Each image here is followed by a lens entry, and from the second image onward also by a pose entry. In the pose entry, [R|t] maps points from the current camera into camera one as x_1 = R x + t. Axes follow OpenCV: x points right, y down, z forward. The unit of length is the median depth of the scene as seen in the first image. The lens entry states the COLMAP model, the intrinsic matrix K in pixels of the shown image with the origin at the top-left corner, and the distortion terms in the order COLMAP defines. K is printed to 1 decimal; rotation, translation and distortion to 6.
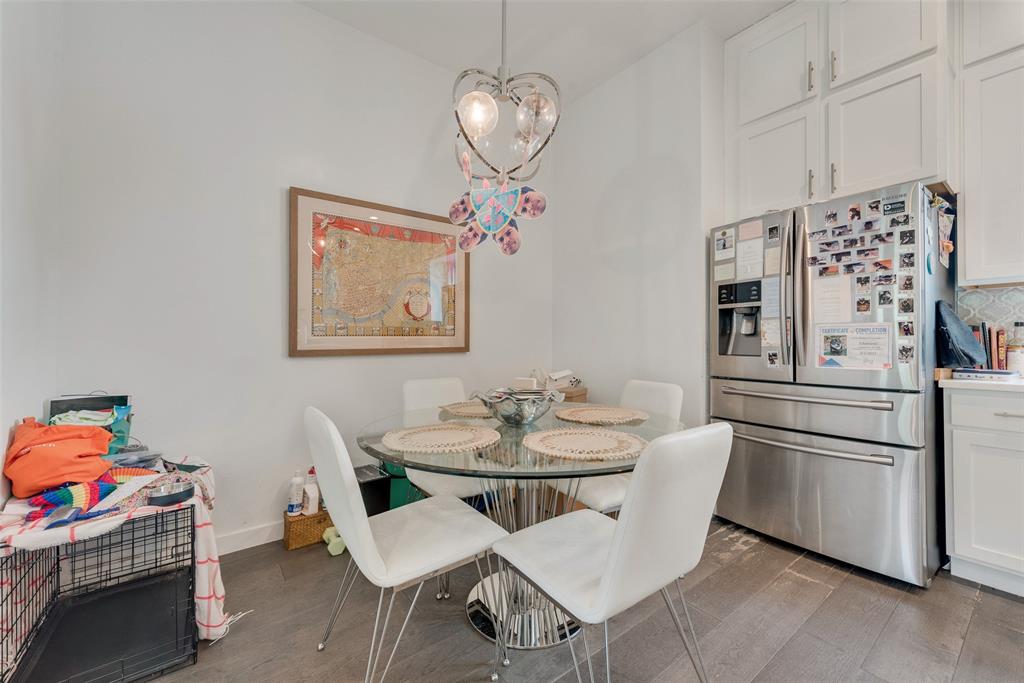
lens RADIAL K [[404.6, 0, 509.3], [0, 404.6, 343.6], [0, 0, 1]] dist [0.011088, -0.002249]
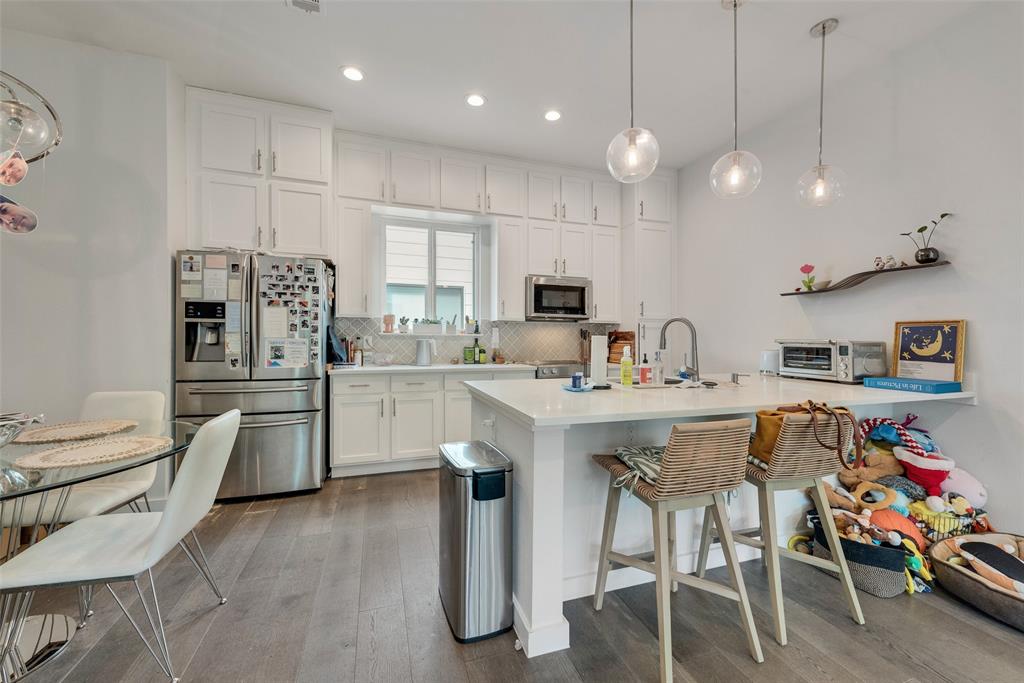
lens RADIAL K [[404.6, 0, 515.7], [0, 404.6, 336.4], [0, 0, 1]] dist [0.011088, -0.002249]
pose [[0.305085, 0.007332, 0.952297, -0.373018], [-0.004181, 0.999971, -0.006359, -0.050106], [-0.952316, -0.002042, 0.305107, -0.310416]]
